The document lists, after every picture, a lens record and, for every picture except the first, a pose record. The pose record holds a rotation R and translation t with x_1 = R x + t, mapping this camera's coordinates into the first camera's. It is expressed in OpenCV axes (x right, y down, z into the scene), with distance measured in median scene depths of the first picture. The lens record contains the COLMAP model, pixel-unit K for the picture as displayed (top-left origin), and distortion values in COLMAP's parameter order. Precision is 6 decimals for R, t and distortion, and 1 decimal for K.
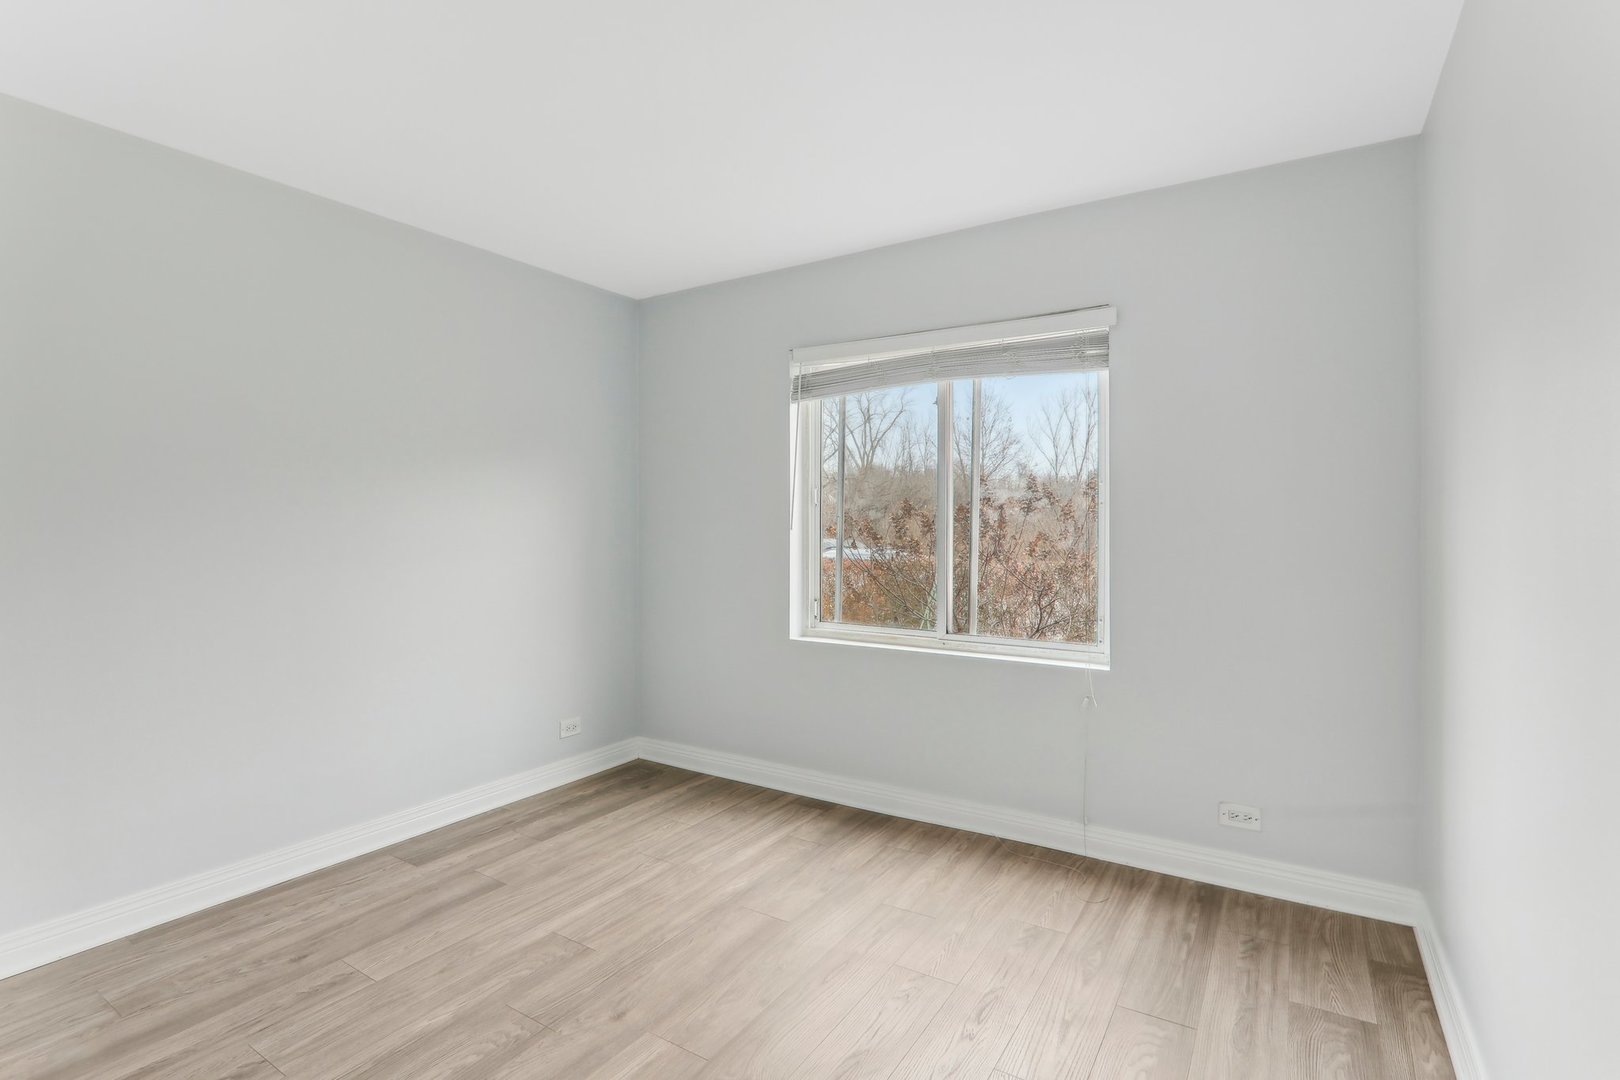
lens RADIAL K [[769.0, 0, 810.1], [0, 769.0, 533.3], [0, 0, 1]] dist [-0.017504, 0.001156]
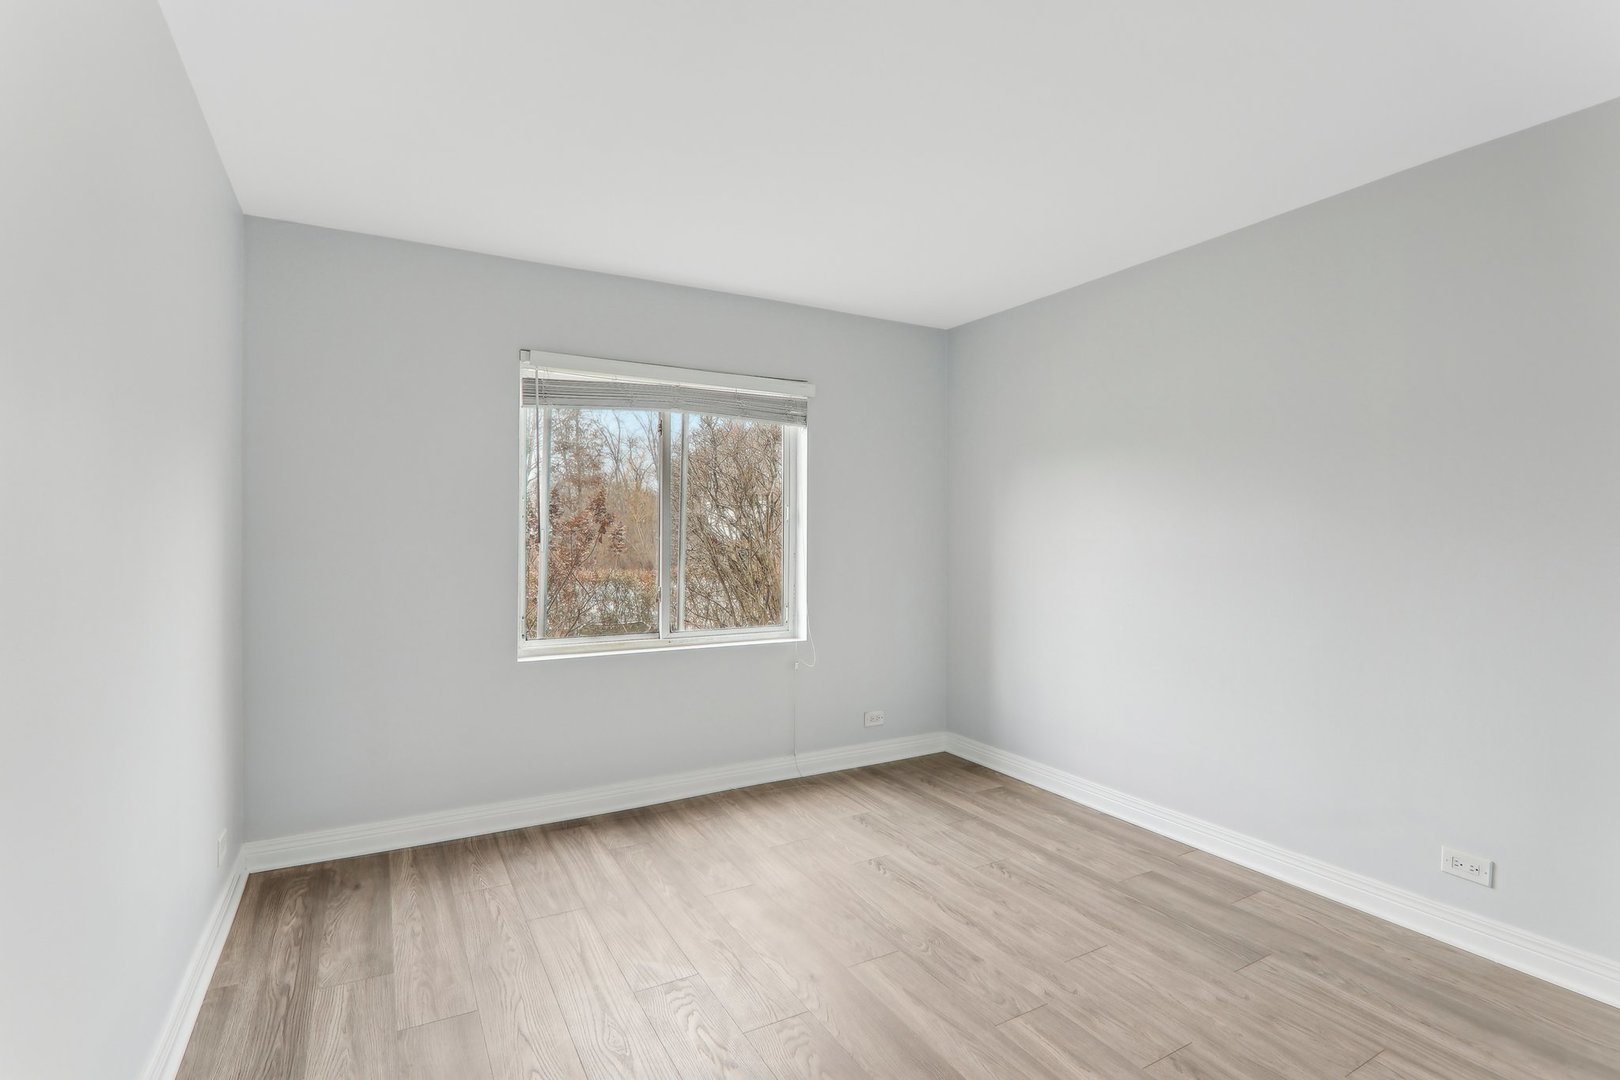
lens RADIAL K [[769.0, 0, 806.4], [0, 769.0, 544.2], [0, 0, 1]] dist [-0.017504, 0.001156]
pose [[0.472787, -0.006688, 0.881152, -0.807690], [0.013188, 0.999913, 0.000513, 0.001401], [-0.881078, 0.011378, 0.472834, 0.312424]]
